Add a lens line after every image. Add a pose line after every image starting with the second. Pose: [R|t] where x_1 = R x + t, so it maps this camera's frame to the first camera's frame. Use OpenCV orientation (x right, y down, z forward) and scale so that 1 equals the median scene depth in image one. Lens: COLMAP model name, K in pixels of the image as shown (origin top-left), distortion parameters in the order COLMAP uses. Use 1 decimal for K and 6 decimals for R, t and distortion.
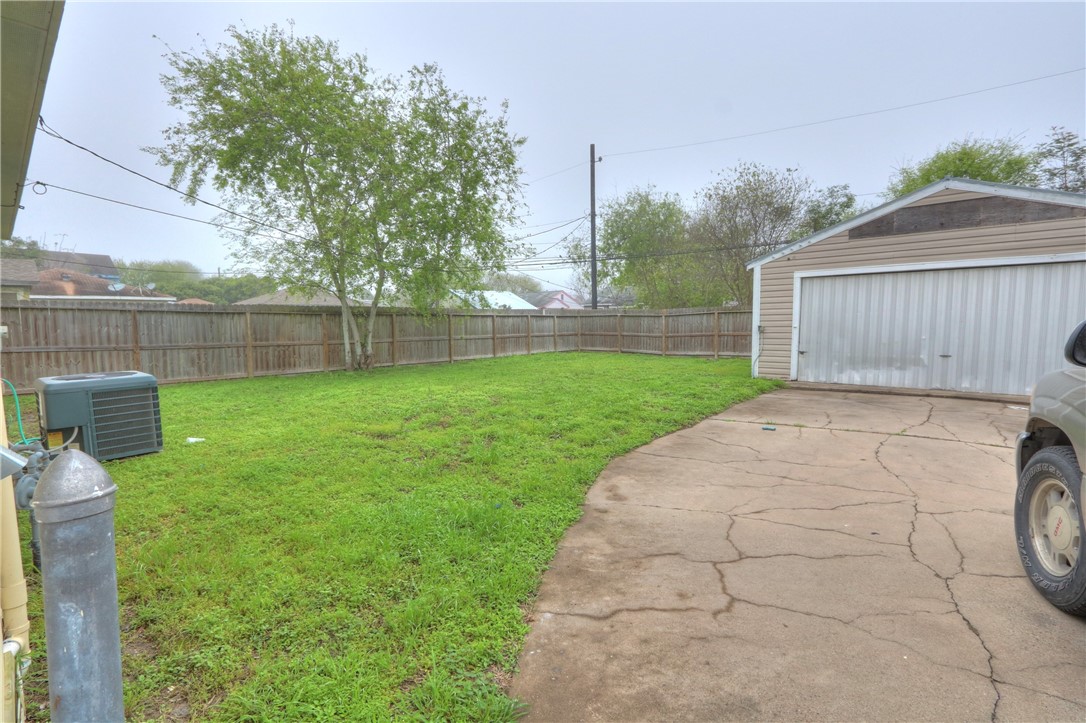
lens RADIAL K [[500.0, 0, 542.8], [0, 500.0, 363.8], [0, 0, 1]] dist [-0.015169, 0.002169]
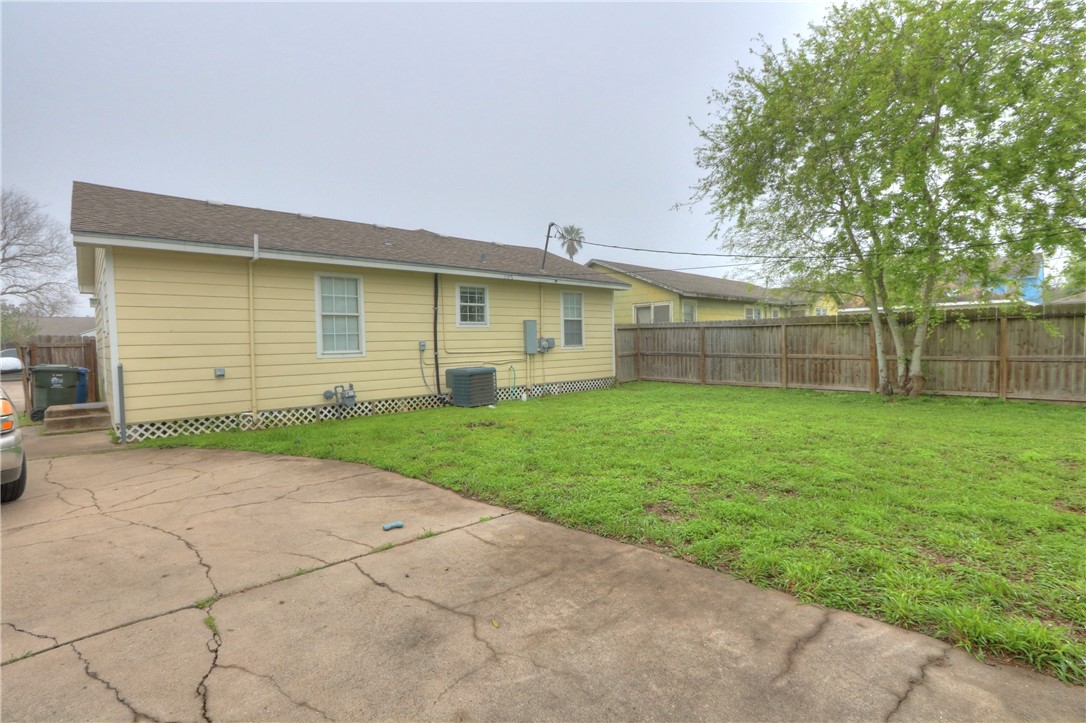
lens RADIAL K [[500.0, 0, 542.7], [0, 500.0, 360.0], [0, 0, 1]] dist [-0.015169, 0.002169]
pose [[-0.062889, 0.039791, -0.997227, 0.457982], [-0.067470, 0.996749, 0.044027, -0.041342], [0.995737, 0.070052, -0.060000, 0.548670]]
